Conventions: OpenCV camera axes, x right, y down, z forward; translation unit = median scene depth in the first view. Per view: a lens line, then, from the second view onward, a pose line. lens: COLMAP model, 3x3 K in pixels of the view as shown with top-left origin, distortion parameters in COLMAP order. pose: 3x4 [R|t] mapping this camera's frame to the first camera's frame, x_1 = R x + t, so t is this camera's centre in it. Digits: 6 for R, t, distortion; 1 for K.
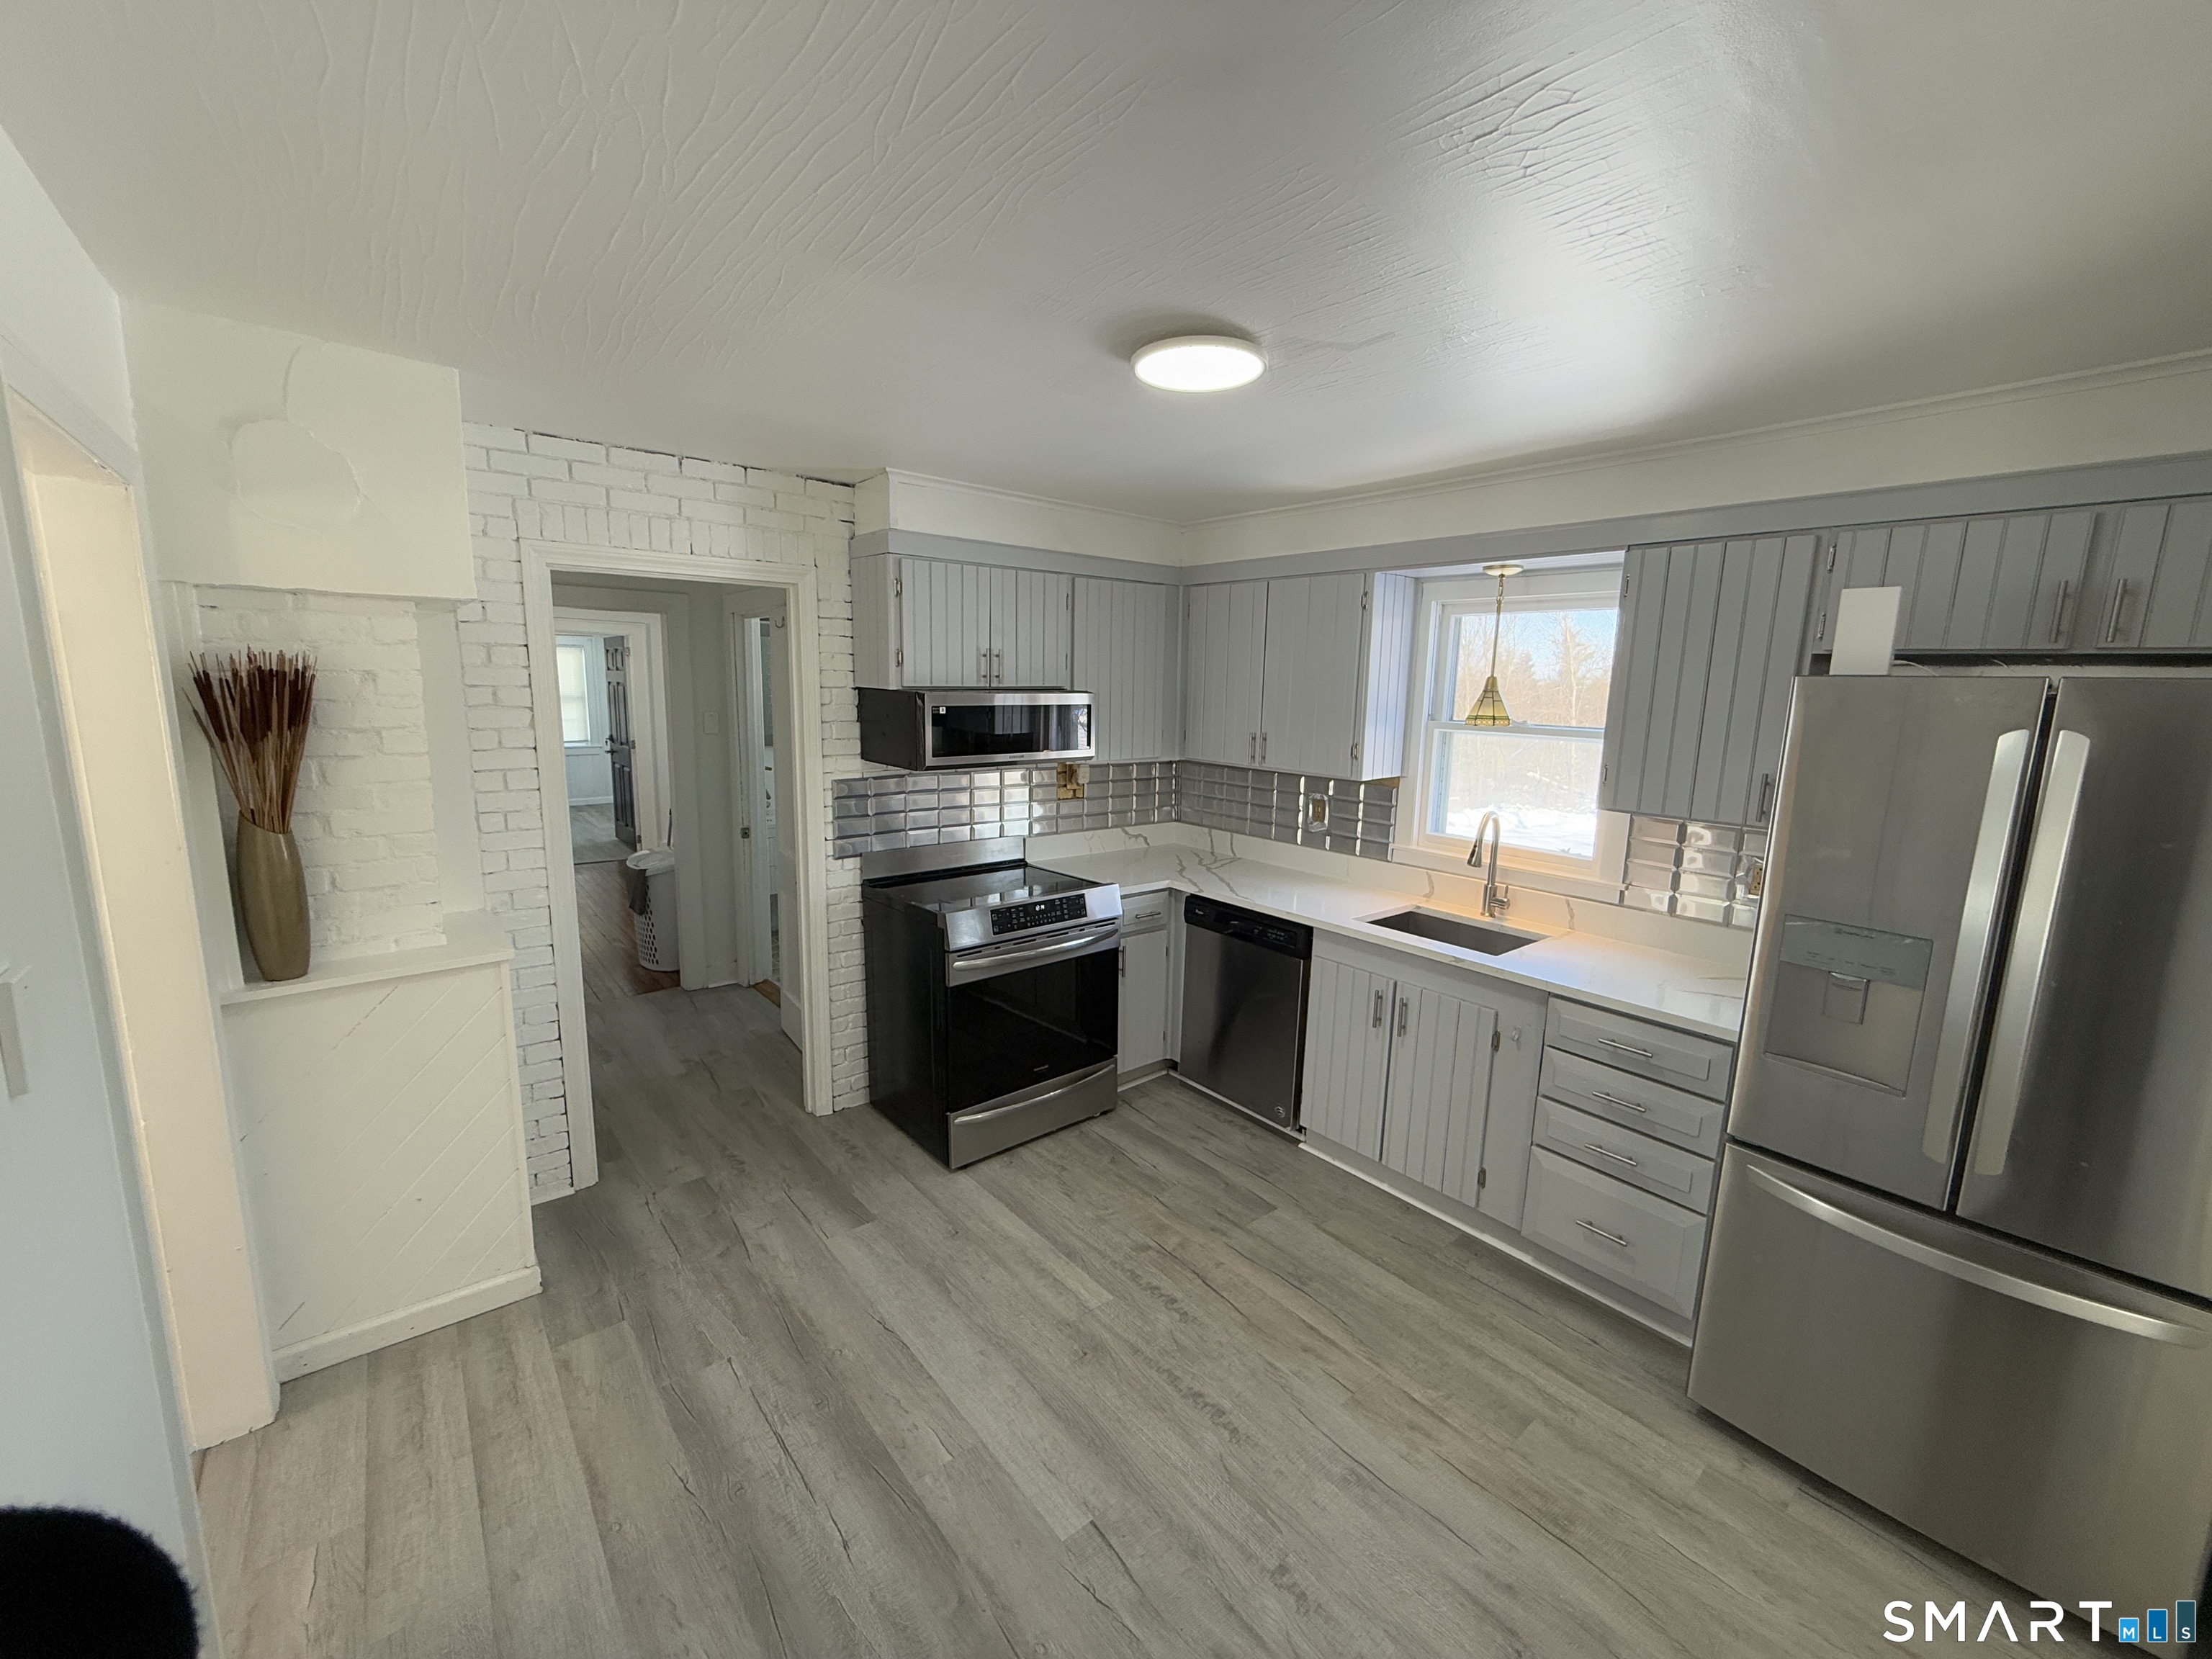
lens RADIAL K [[877.9, 0, 1106.0], [0, 877.9, 829.5], [0, 0, 1]] dist [0.000870, 0.000204]
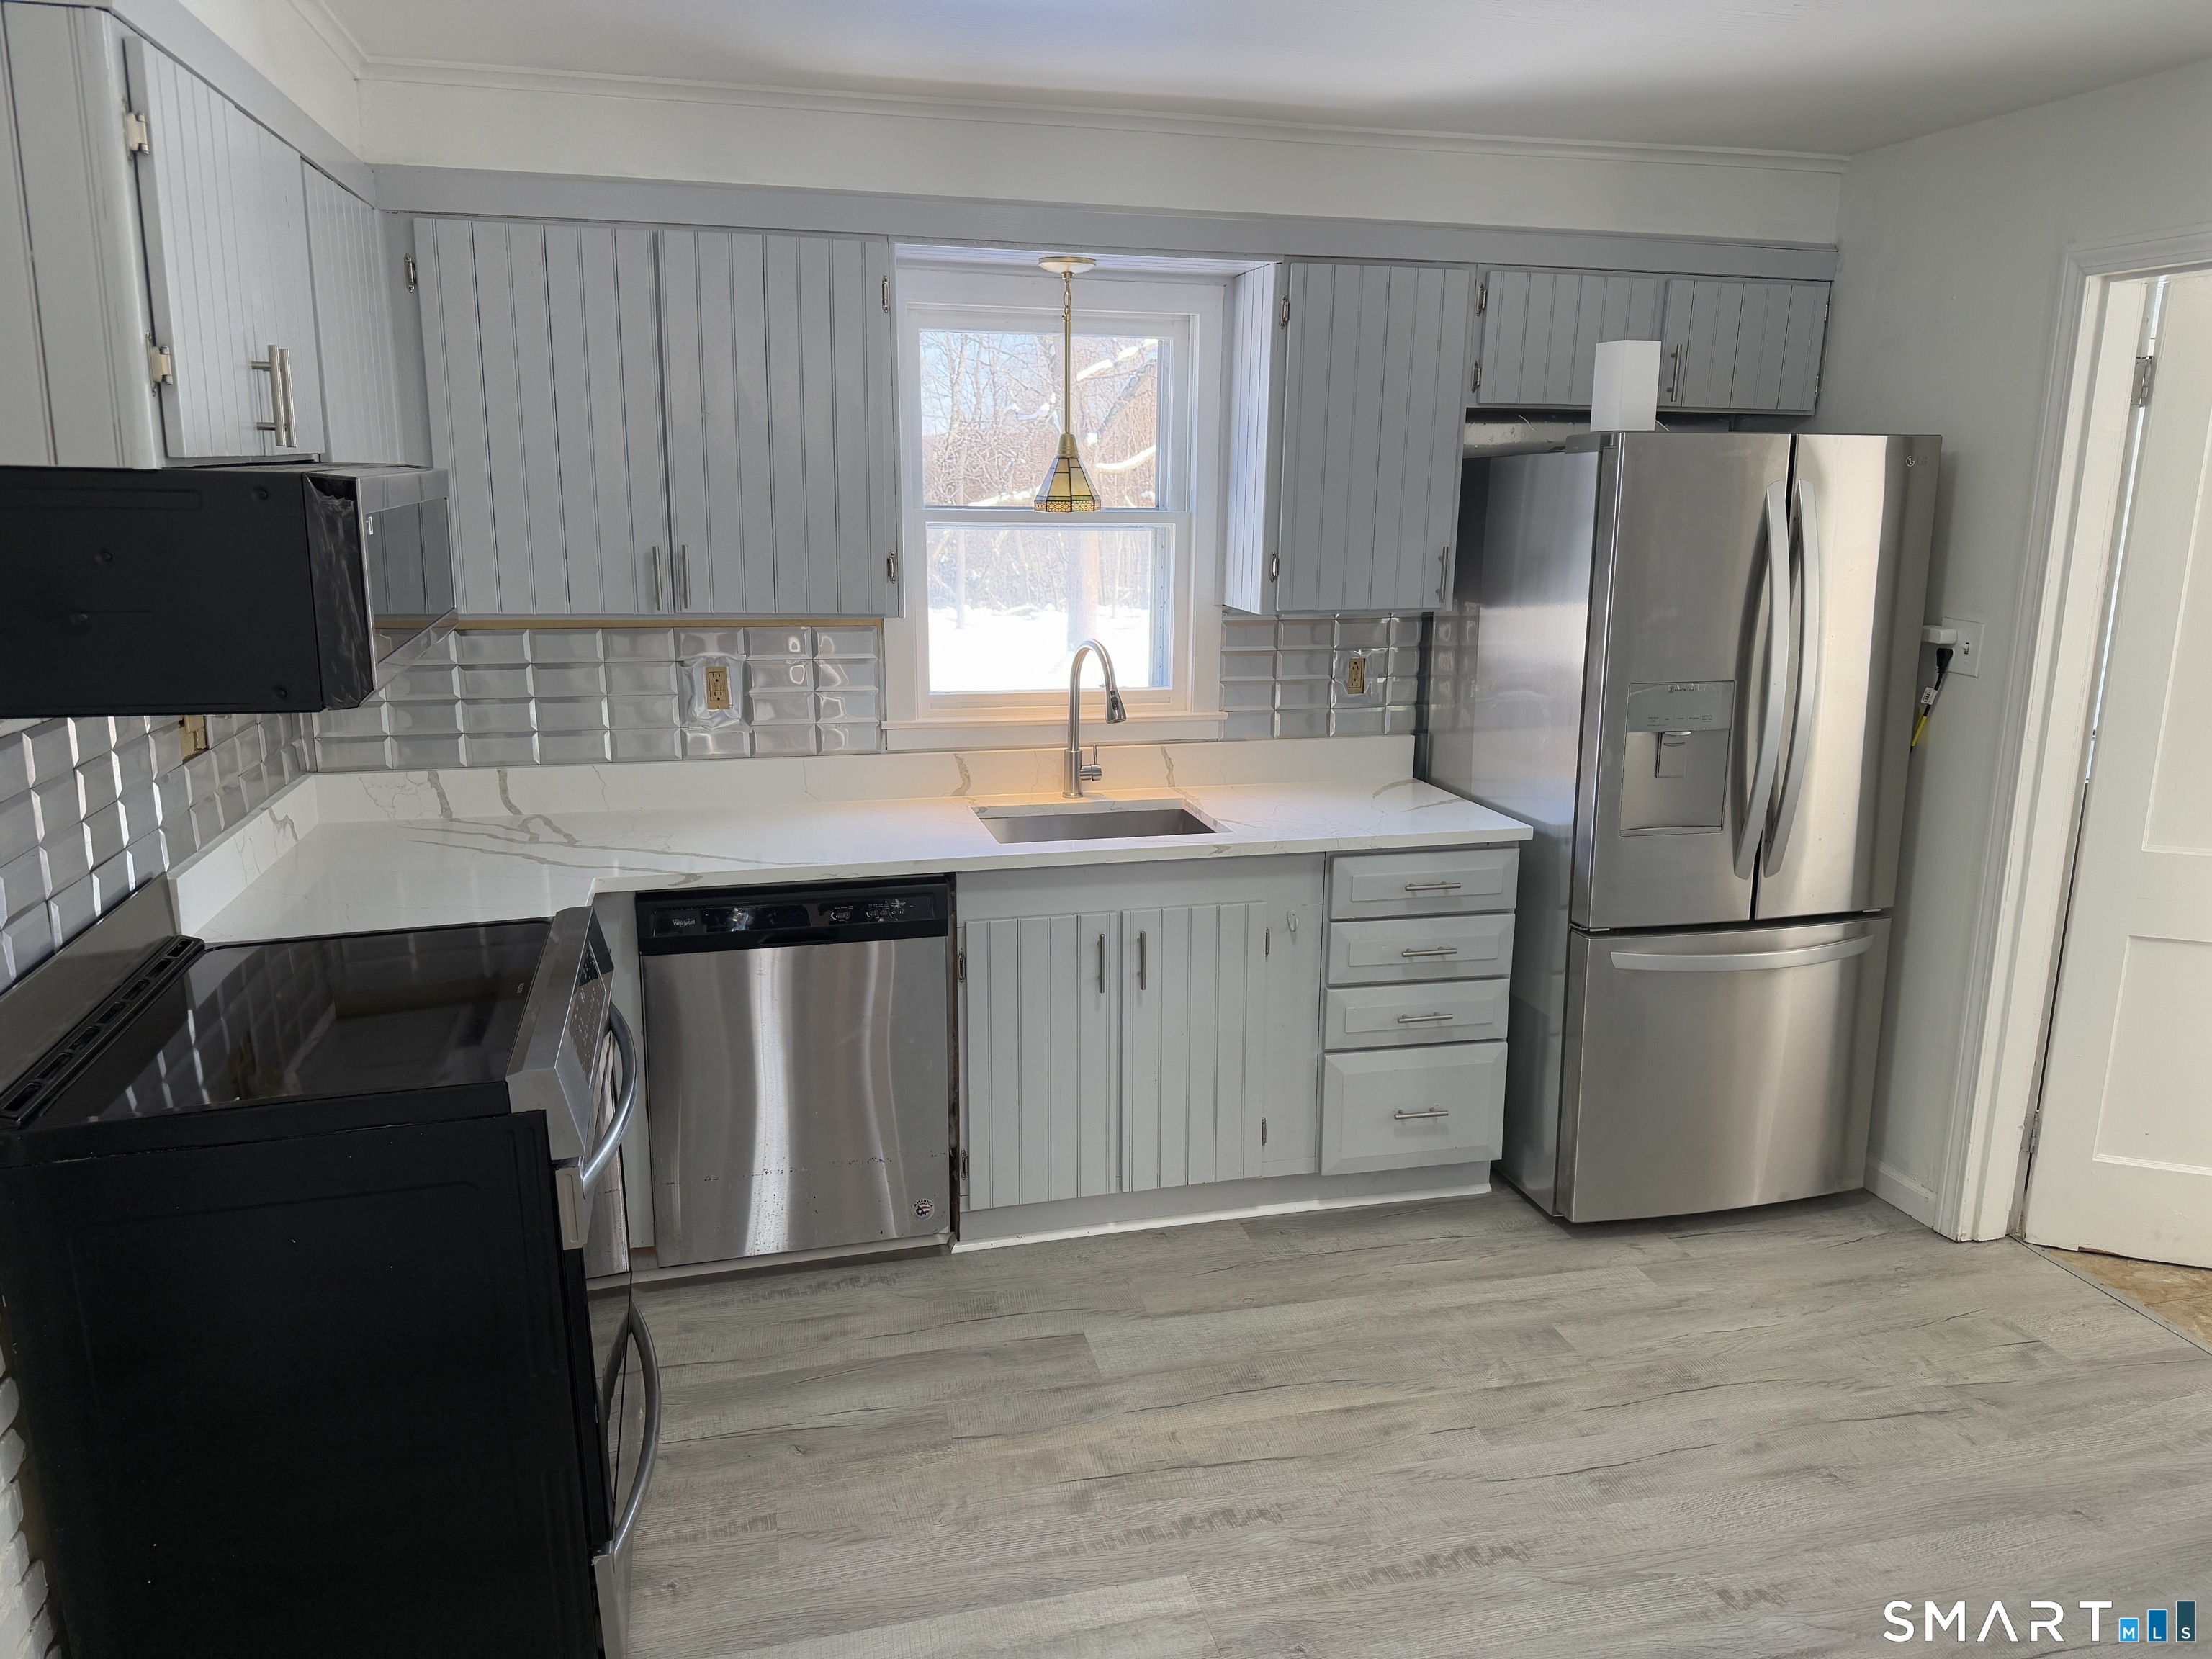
lens RADIAL K [[1551.6, 0, 1106.0], [0, 1551.6, 829.5], [0, 0, 1]] dist [0.102762, -0.145476]
pose [[0.427692, -0.221887, 0.876268, -0.728781], [0.149997, 0.973385, 0.173268, -0.096268], [-0.891393, 0.057332, 0.449591, 0.534975]]
